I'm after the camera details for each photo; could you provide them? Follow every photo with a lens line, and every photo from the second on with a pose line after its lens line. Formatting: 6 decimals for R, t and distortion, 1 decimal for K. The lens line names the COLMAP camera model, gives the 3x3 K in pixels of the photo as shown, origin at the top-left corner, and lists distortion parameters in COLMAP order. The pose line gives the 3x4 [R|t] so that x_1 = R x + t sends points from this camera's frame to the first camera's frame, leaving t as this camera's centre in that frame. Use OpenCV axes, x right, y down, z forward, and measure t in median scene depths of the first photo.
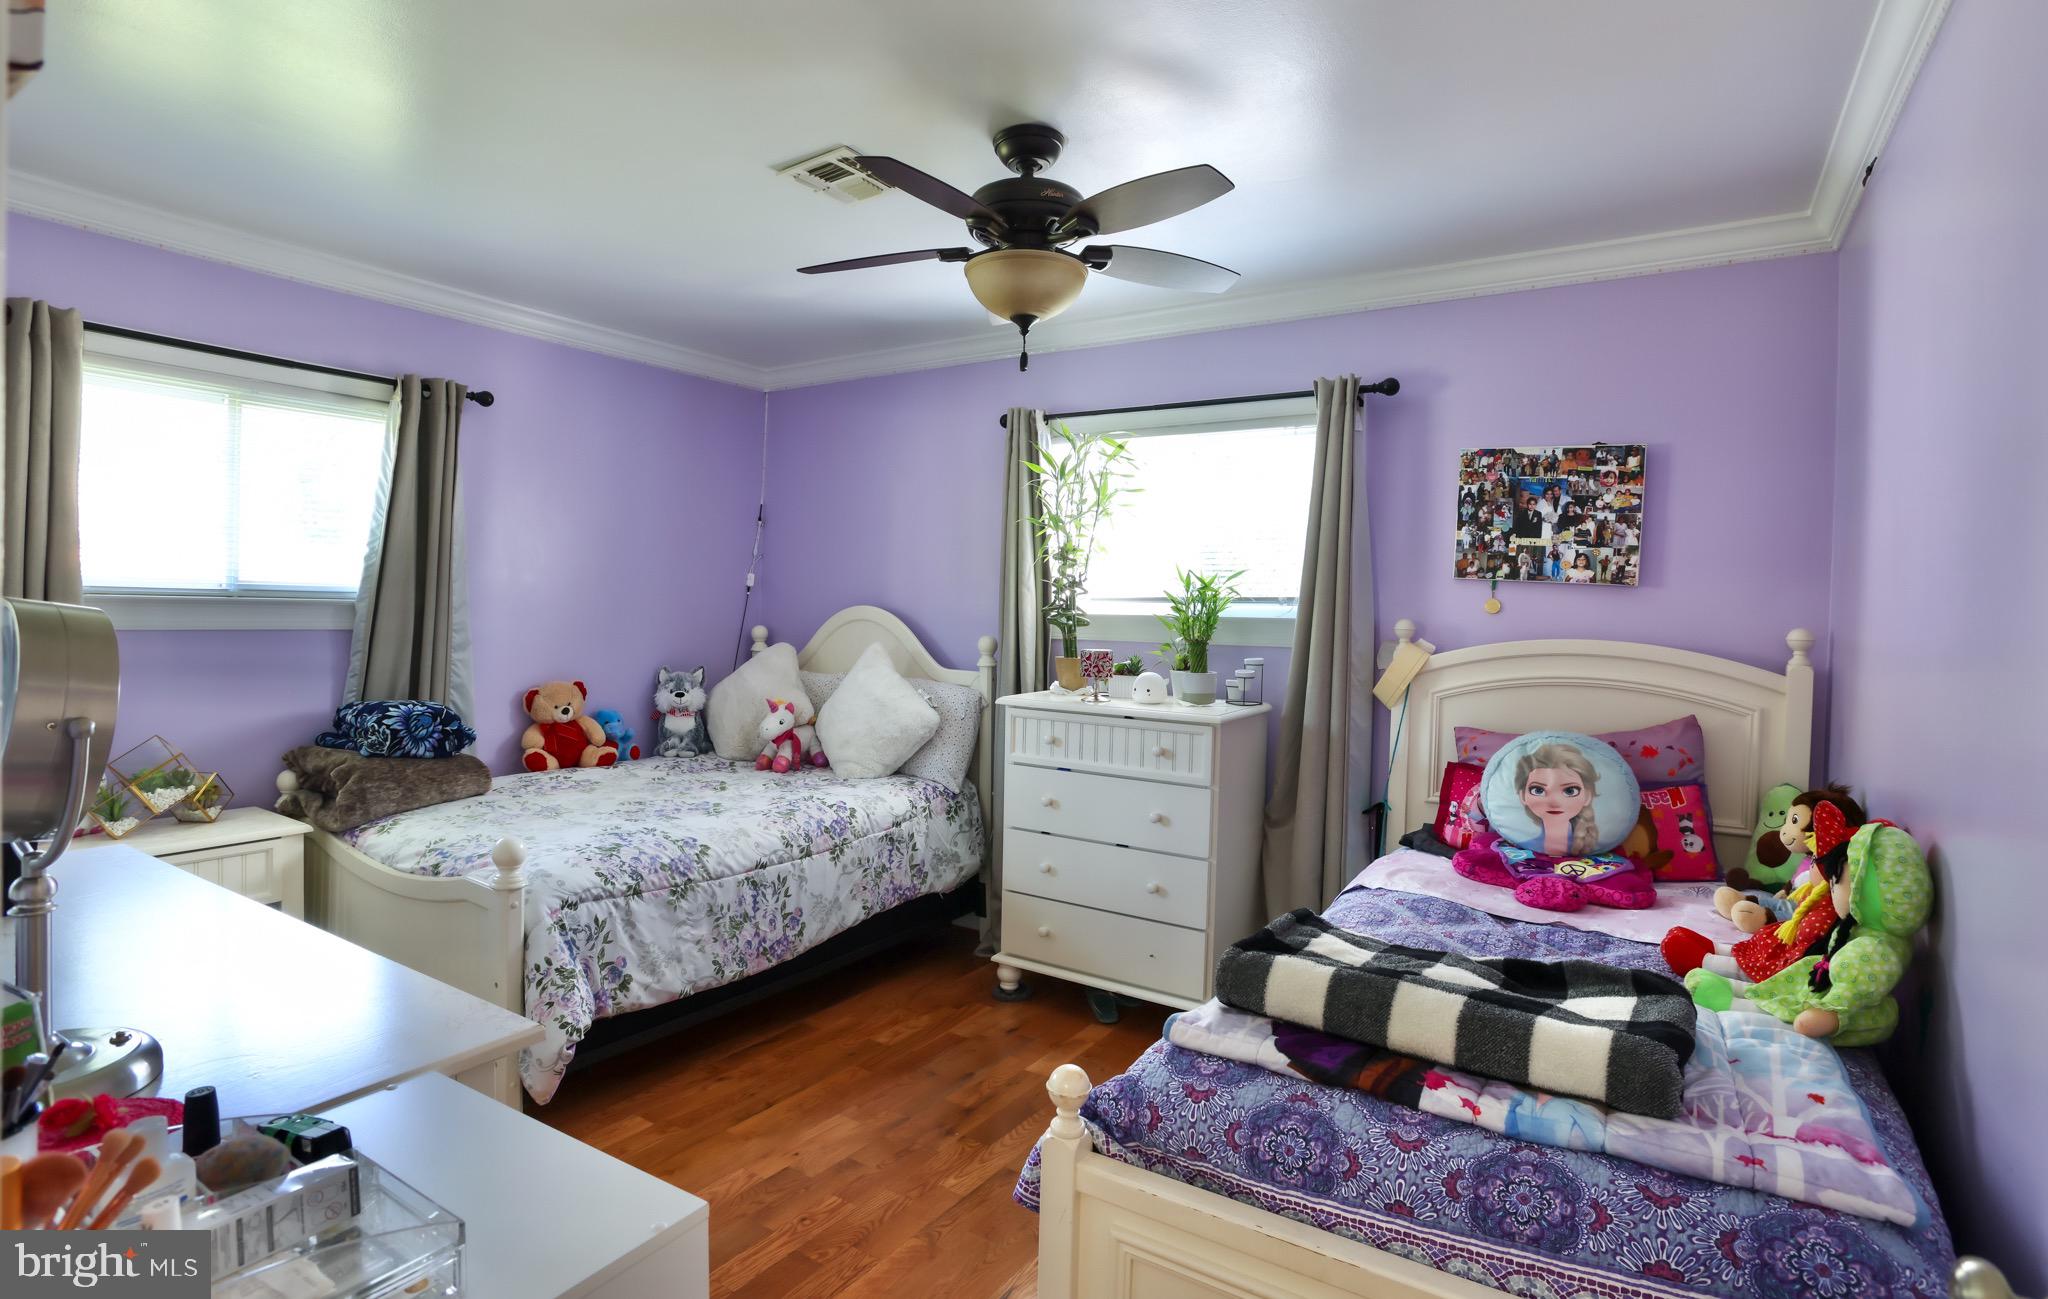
lens RADIAL K [[1006.0, 0, 1050.8], [0, 1006.0, 622.2], [0, 0, 1]] dist [-0.040317, 0.000862]
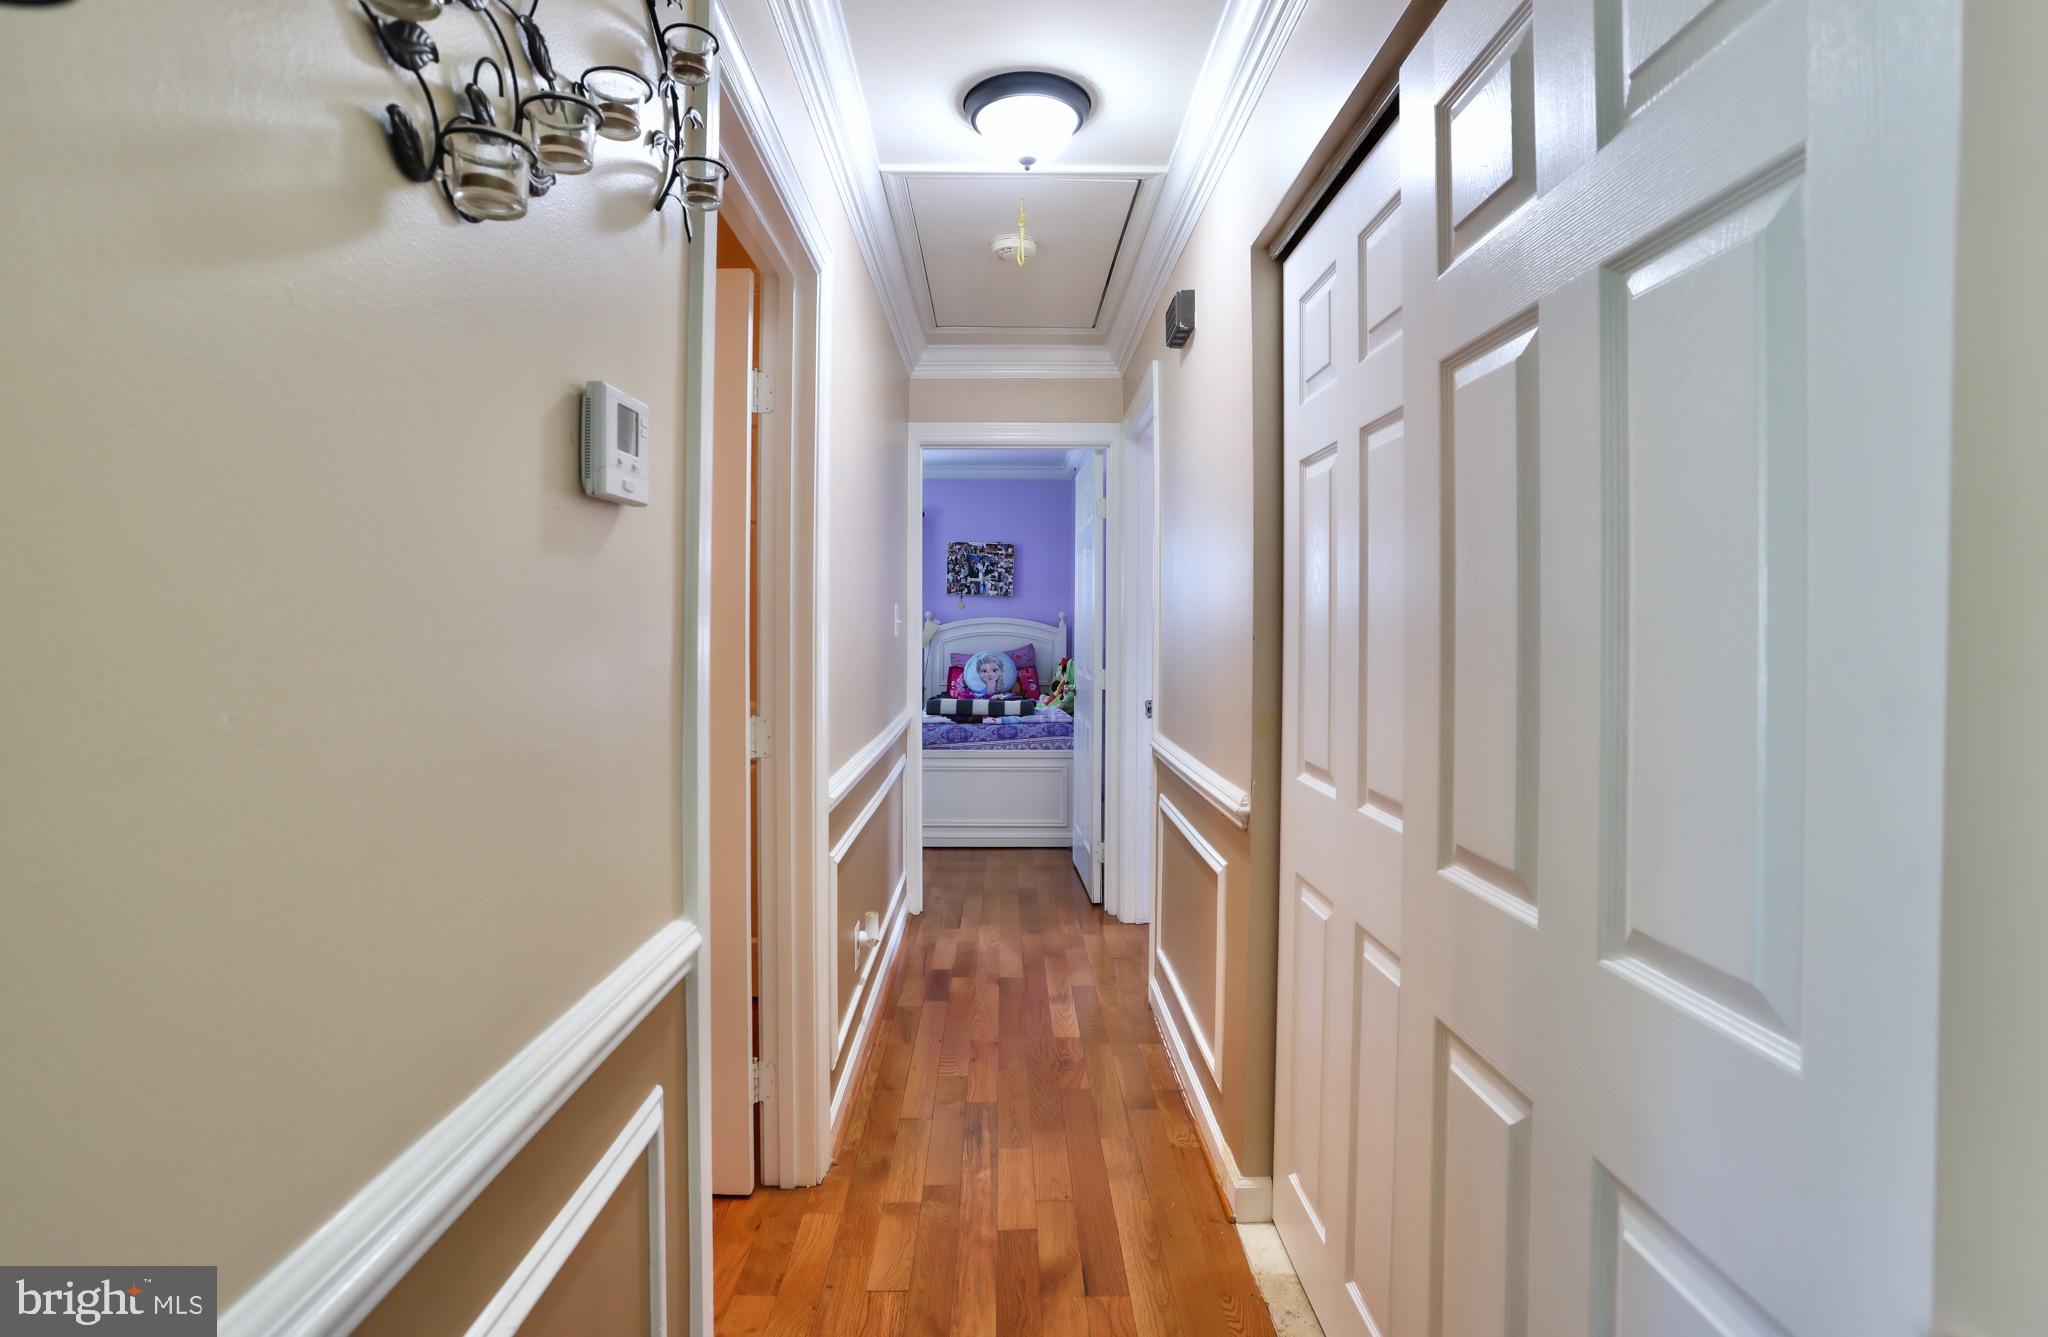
lens RADIAL K [[985.2, 0, 1020.6], [0, 985.2, 645.0], [0, 0, 1]] dist [-0.074608, 0.037363]
pose [[0.839763, -0.037084, 0.541685, -0.821043], [0.021351, 0.999149, 0.035301, -0.000278], [-0.542533, -0.018079, 0.839840, -1.226245]]
